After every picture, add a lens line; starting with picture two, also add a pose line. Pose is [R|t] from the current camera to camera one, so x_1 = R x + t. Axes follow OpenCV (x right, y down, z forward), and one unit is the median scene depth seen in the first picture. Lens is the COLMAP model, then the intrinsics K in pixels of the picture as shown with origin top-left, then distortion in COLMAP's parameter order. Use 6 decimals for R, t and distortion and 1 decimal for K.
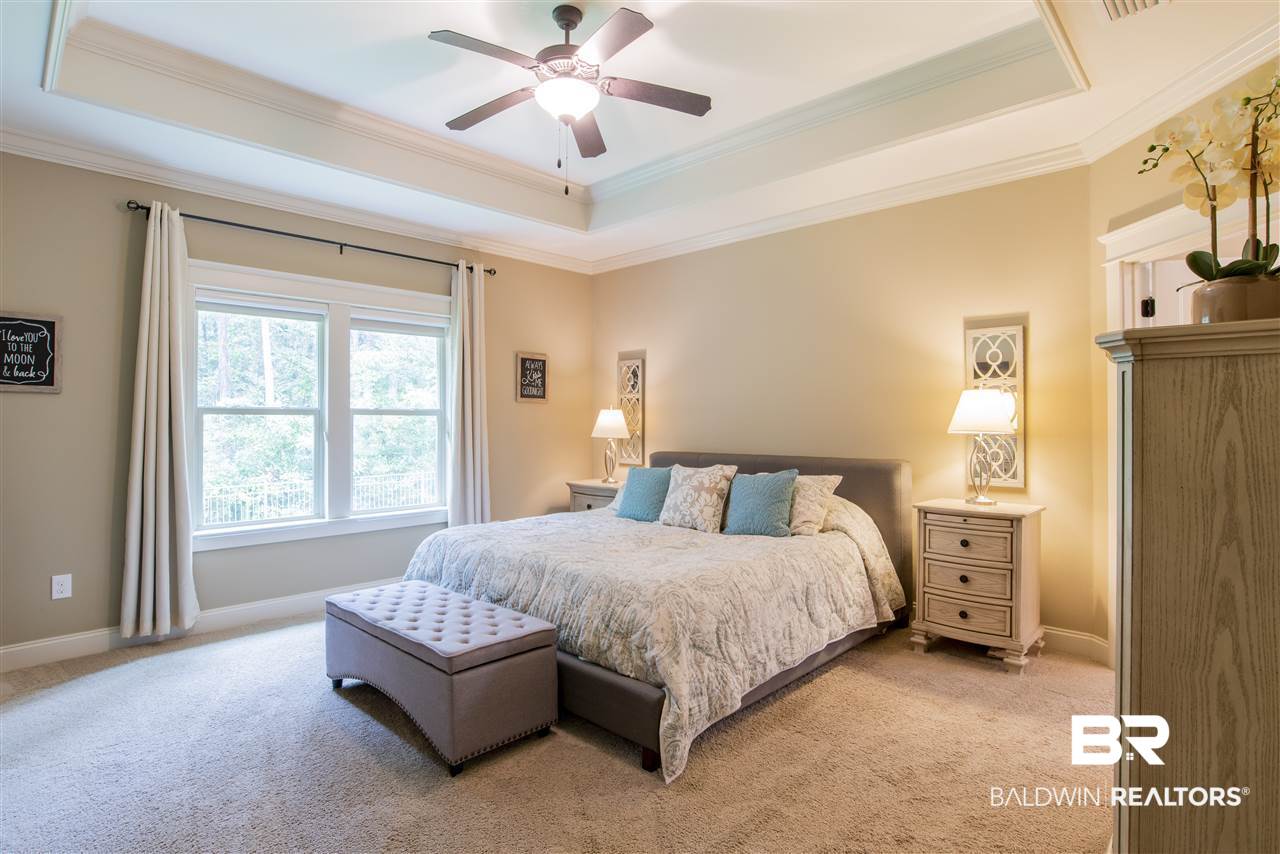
lens RADIAL K [[664.5, 0, 644.0], [0, 664.5, 423.8], [0, 0, 1]] dist [-0.026536, 0.001170]
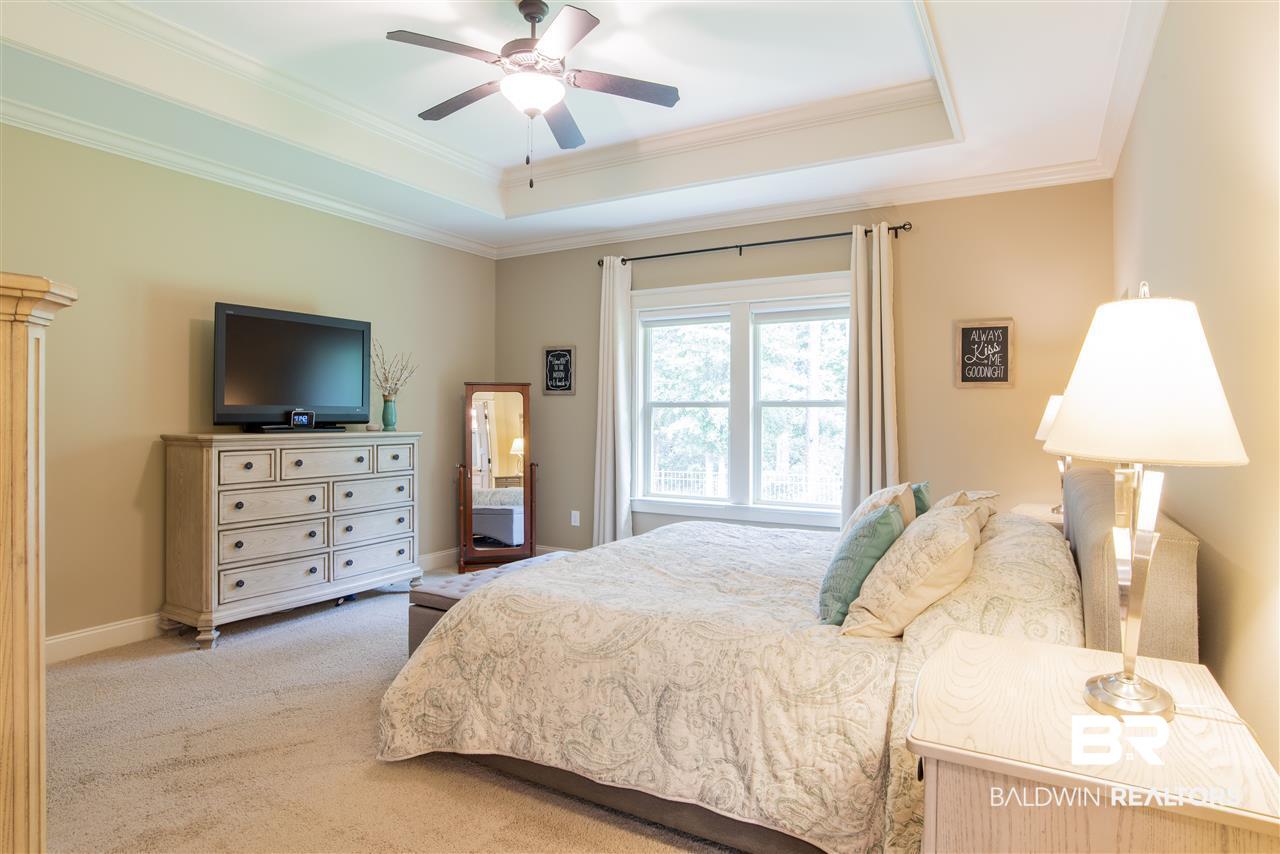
lens RADIAL K [[705.7, 0, 642.2], [0, 705.7, 414.0], [0, 0, 1]] dist [-0.000755, 0.000338]
pose [[0.241958, 0.003953, -0.970279, 0.601455], [-0.006609, 0.999975, 0.002426, -0.003858], [0.970264, 0.005826, 0.241978, 0.564304]]
